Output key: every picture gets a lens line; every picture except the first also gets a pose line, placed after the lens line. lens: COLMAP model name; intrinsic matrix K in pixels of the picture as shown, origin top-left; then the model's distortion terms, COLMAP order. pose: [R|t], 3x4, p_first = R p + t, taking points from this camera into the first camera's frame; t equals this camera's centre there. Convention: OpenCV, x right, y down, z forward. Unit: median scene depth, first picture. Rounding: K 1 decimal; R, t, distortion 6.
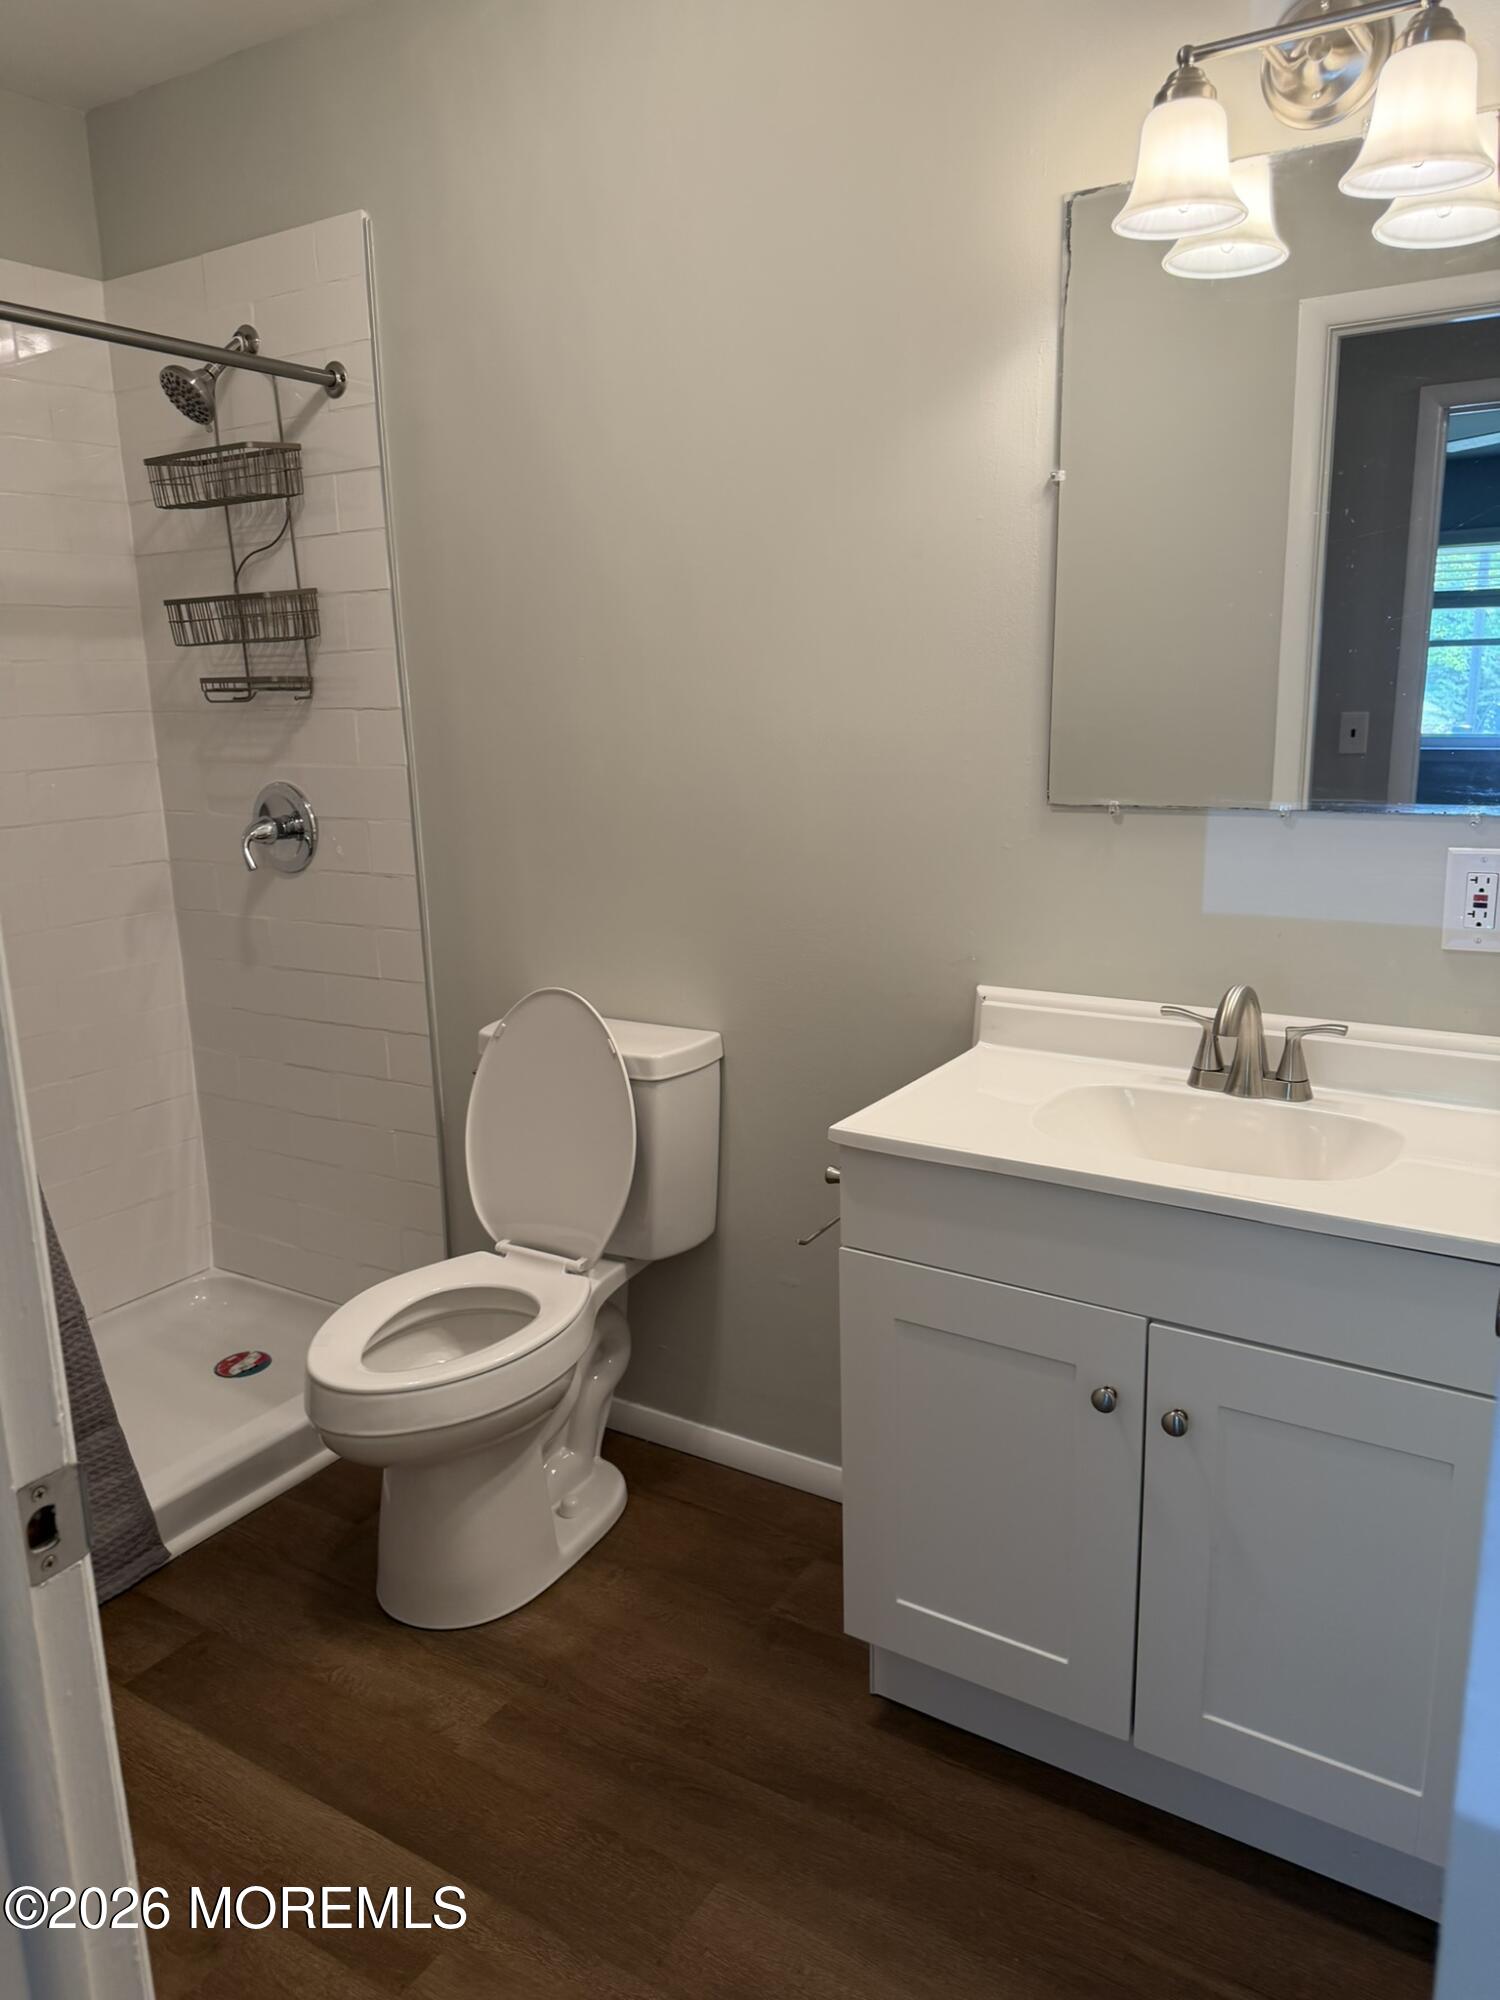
lens RADIAL K [[1417.8, 0, 754.0], [0, 1417.8, 1009.2], [0, 0, 1]] dist [0.053417, -0.069301]
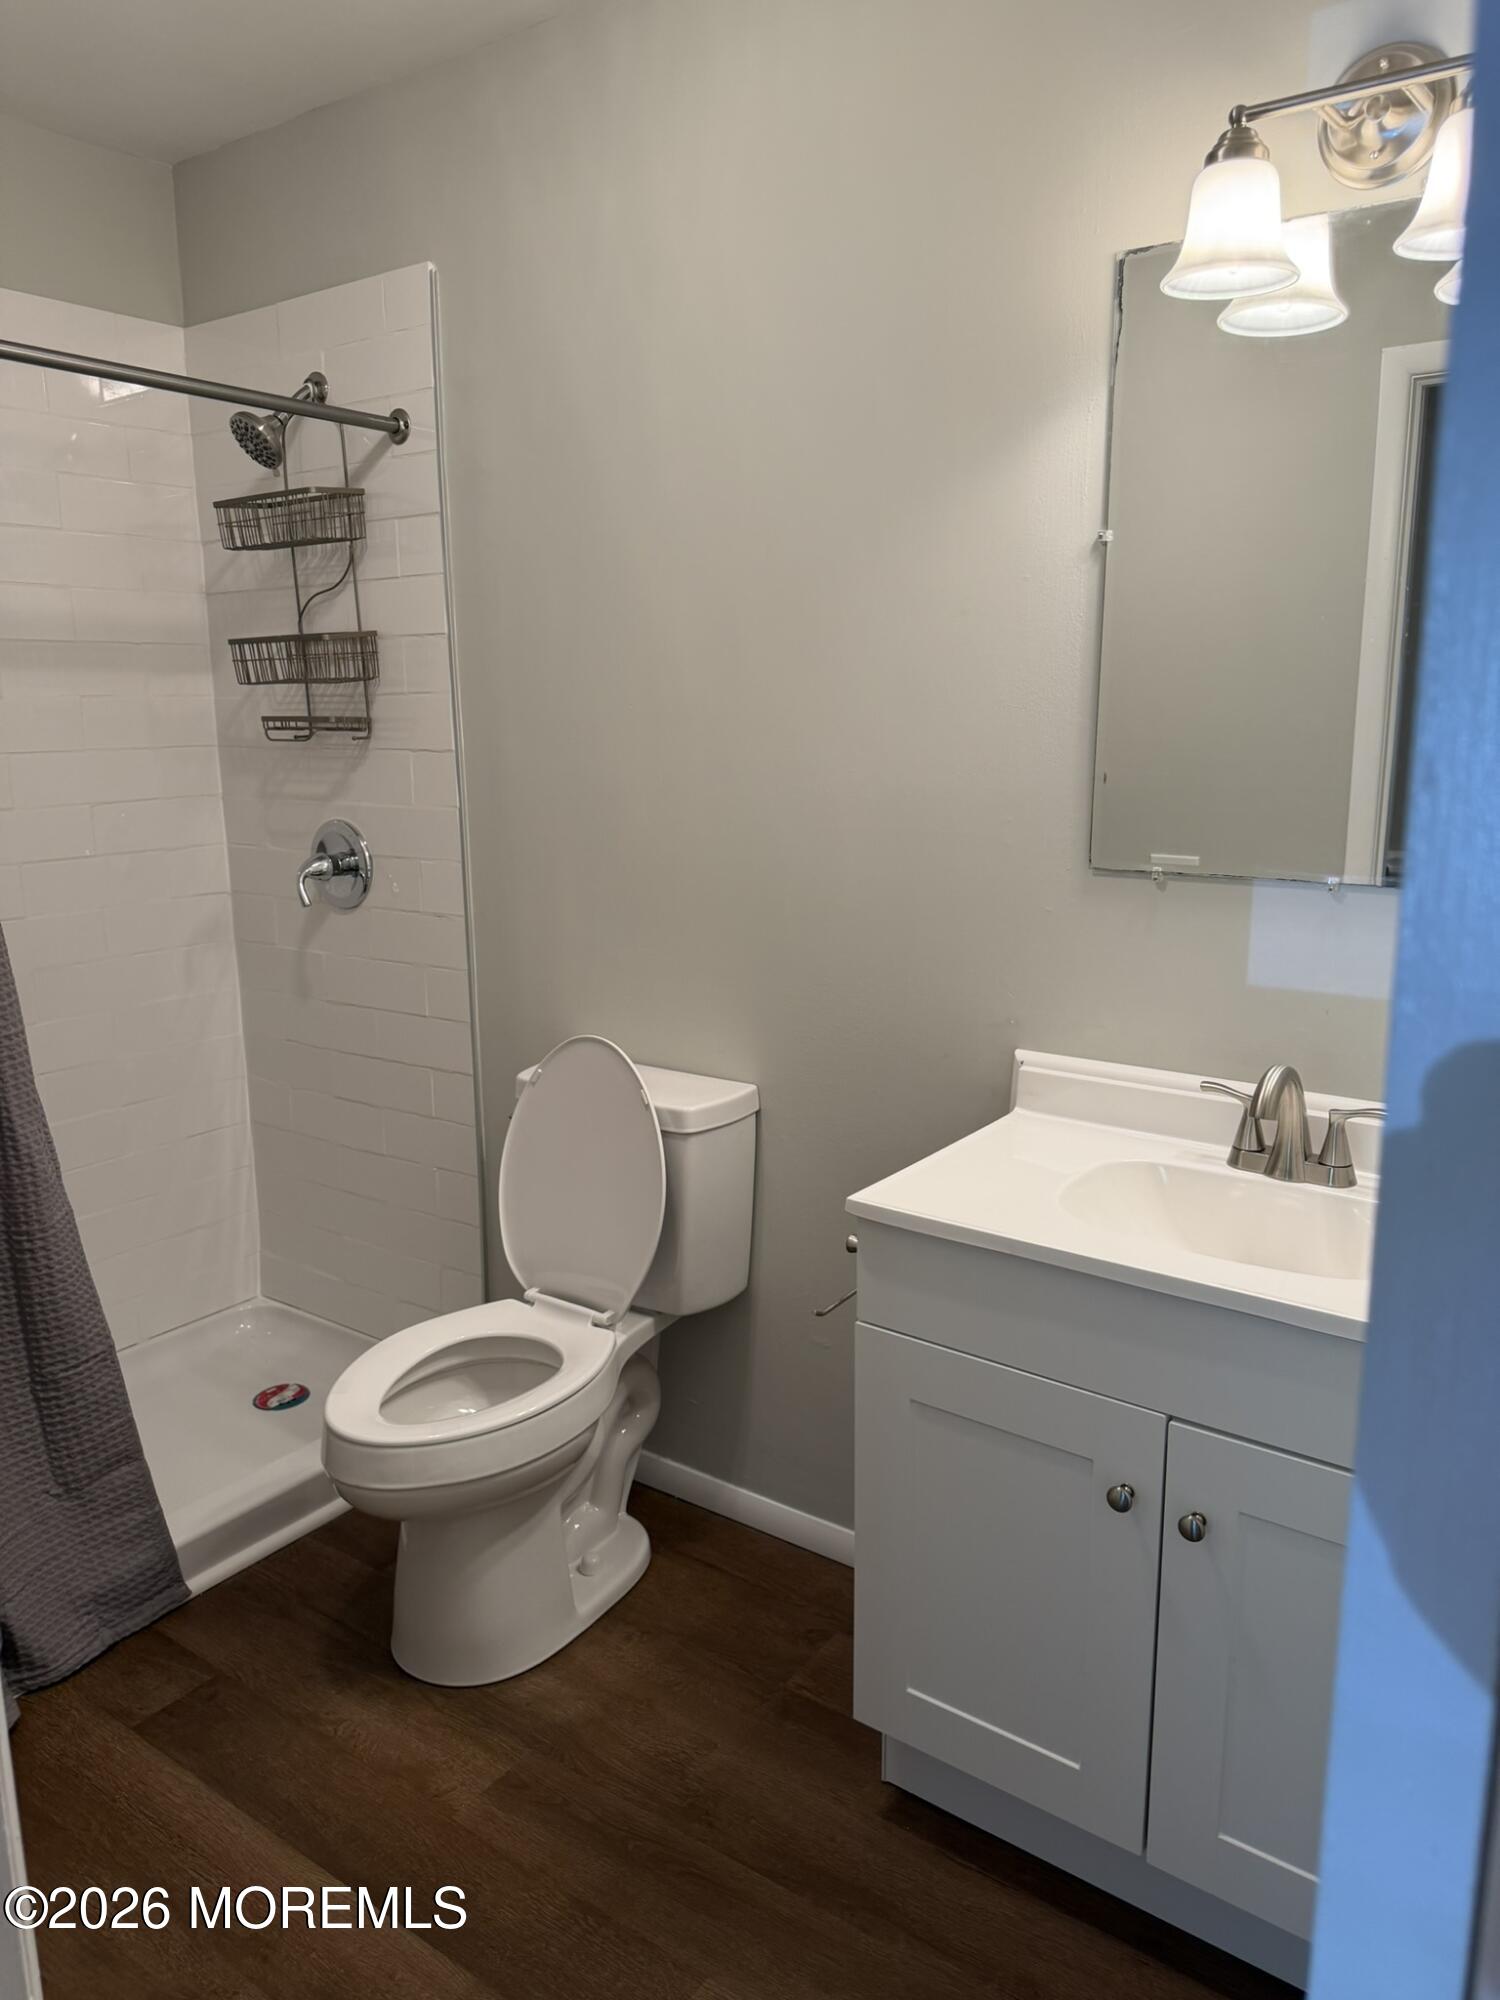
lens RADIAL K [[1417.8, 0, 766.2], [0, 1417.8, 999.6], [0, 0, 1]] dist [0.053417, -0.069301]
pose [[0.998152, 0.028347, -0.053756, 0.031041], [-0.029545, 0.999330, -0.021619, -0.020458], [0.053107, 0.023167, 0.998320, 0.013345]]
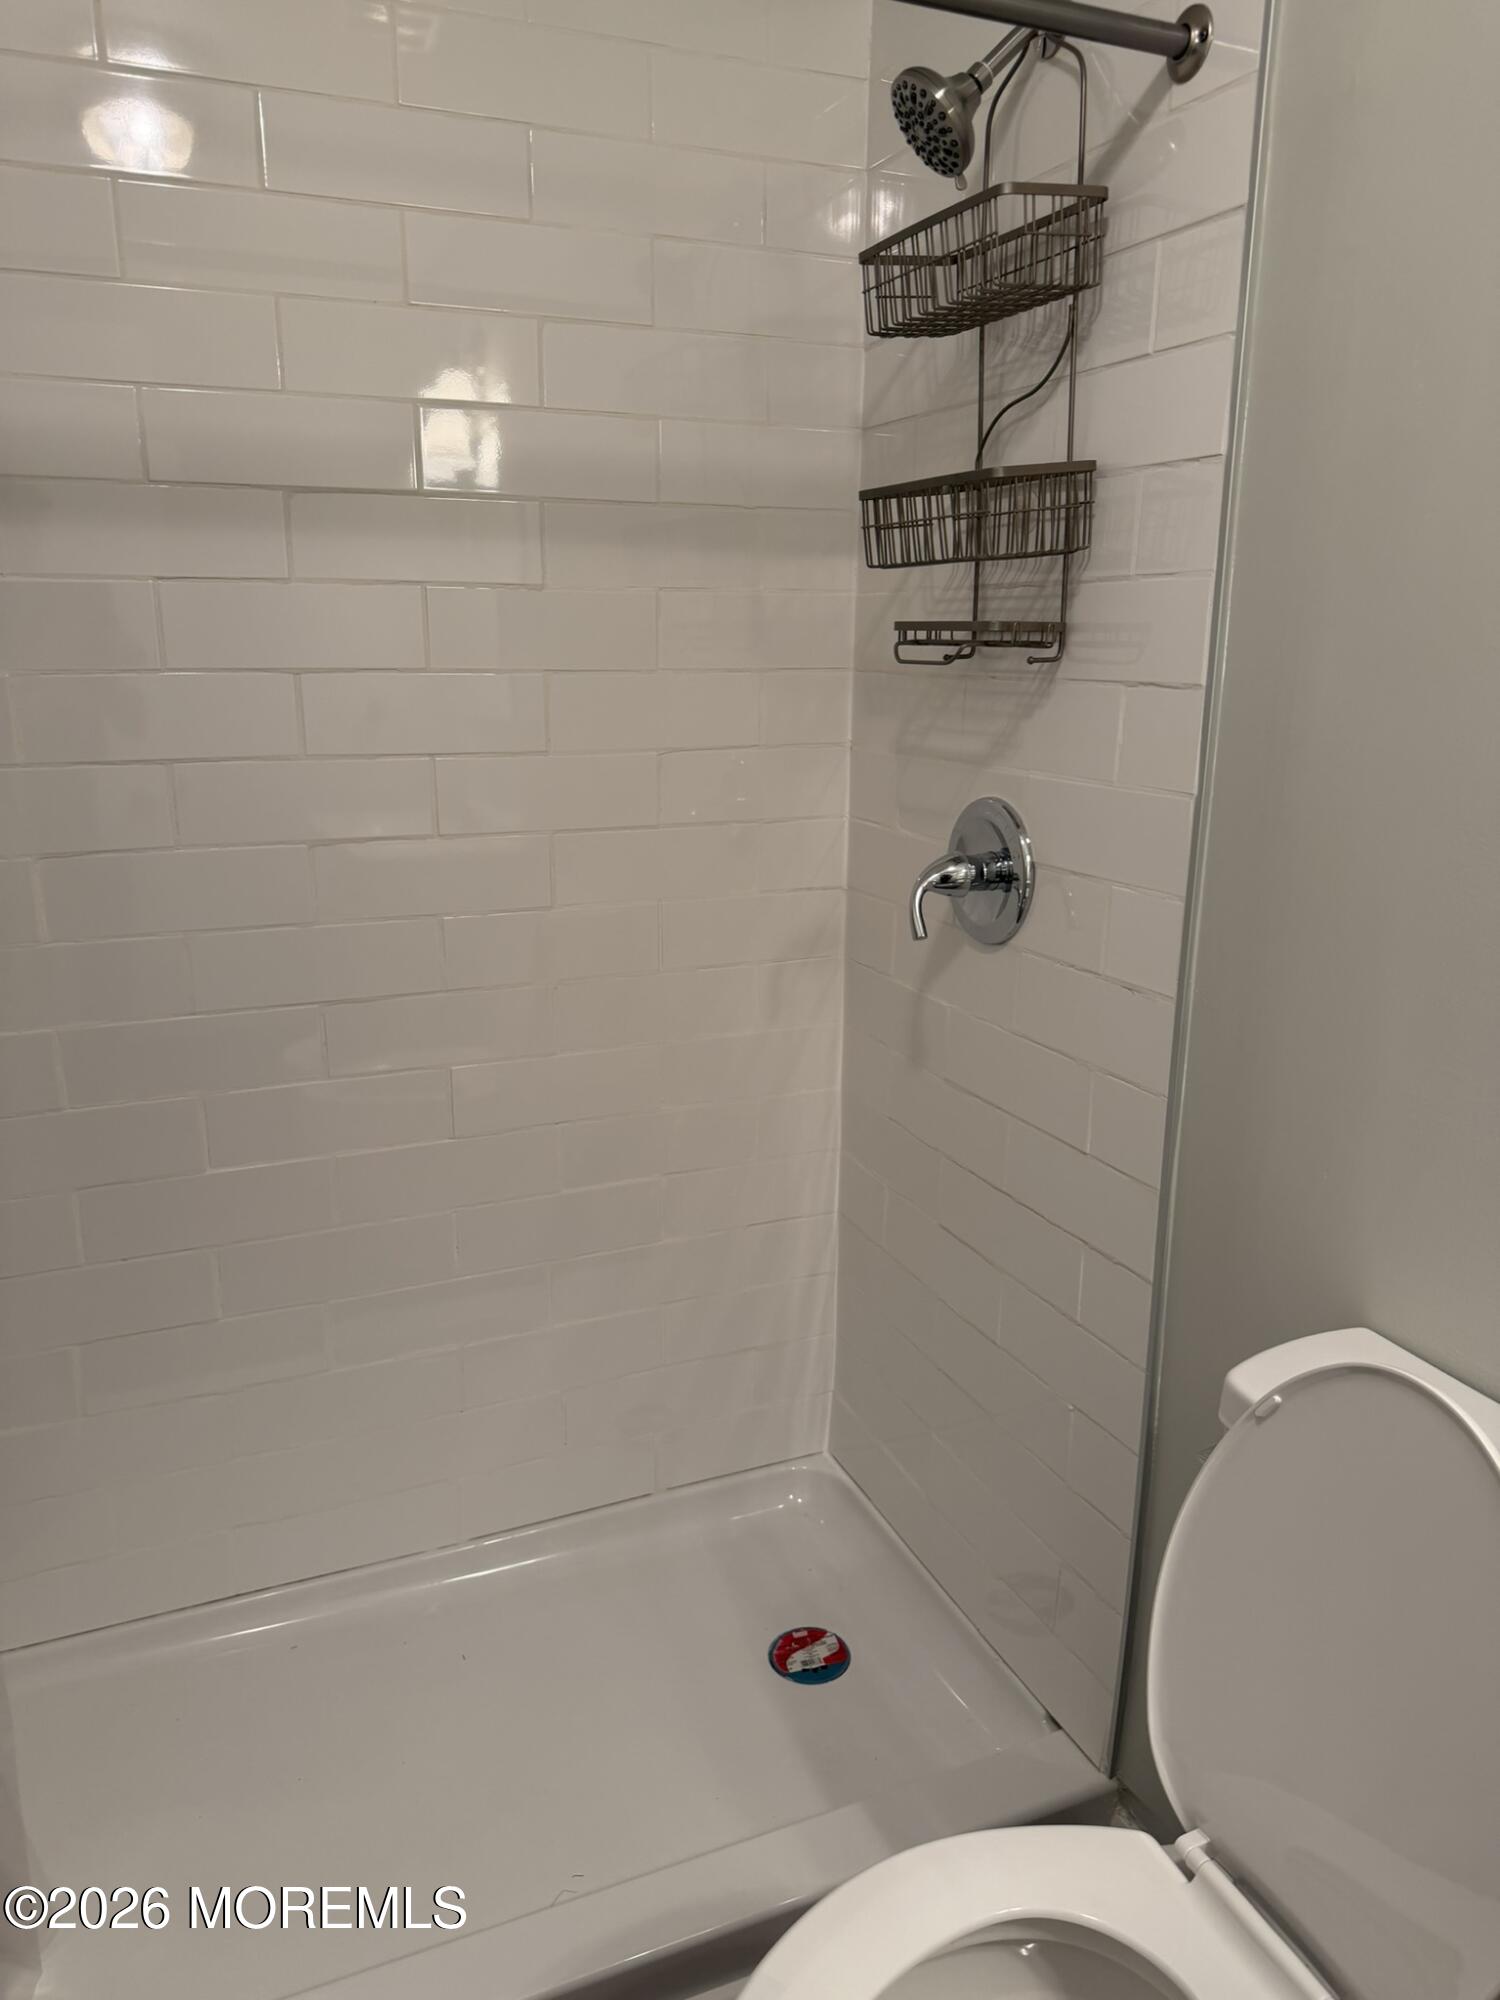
lens RADIAL K [[1417.8, 0, 739.2], [0, 1417.8, 1007.2], [0, 0, 1]] dist [0.053417, -0.069301]
pose [[0.820178, 0.174541, -0.544834, -0.082167], [-0.153741, 0.984537, 0.083966, -0.113604], [0.551065, 0.014897, 0.834329, 0.472255]]
